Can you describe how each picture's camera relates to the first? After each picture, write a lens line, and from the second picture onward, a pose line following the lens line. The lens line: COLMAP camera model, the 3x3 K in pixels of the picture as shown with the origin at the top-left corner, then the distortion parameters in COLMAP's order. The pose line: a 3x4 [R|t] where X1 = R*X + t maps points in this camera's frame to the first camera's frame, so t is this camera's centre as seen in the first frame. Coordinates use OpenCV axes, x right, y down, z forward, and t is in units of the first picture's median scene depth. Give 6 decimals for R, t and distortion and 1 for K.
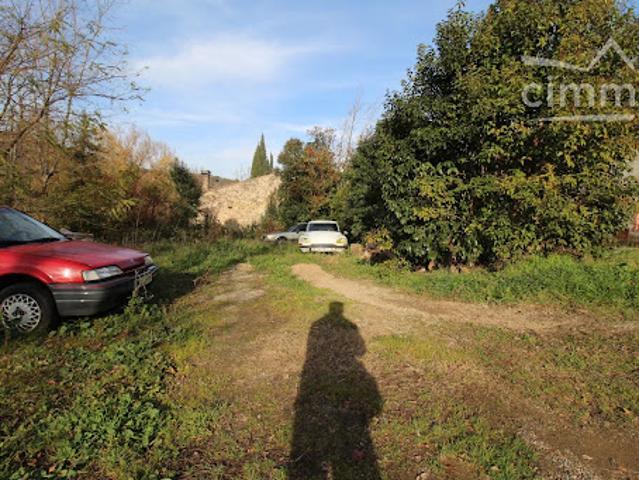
lens RADIAL K [[258.7, 0, 318.3], [0, 258.7, 240.3], [0, 0, 1]] dist [-0.022822, -0.000746]
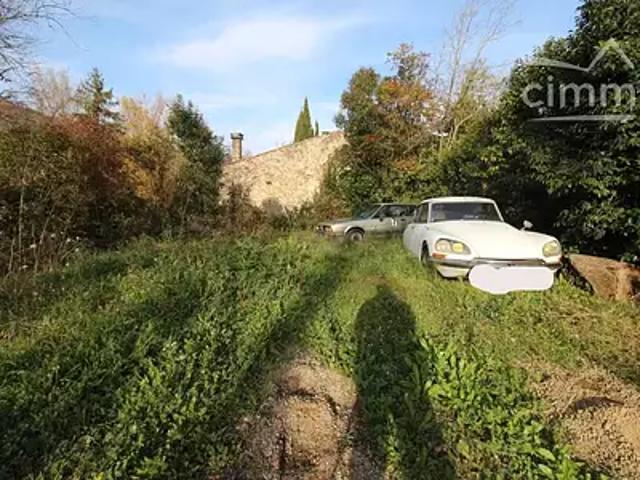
lens RADIAL K [[259.1, 0, 321.2], [0, 259.1, 237.5], [0, 0, 1]] dist [-0.022822, -0.000746]
pose [[0.990533, 0.008757, -0.136997, -0.112604], [-0.000403, 0.998145, 0.060884, -0.021182], [0.137276, -0.060253, 0.988699, 0.344898]]
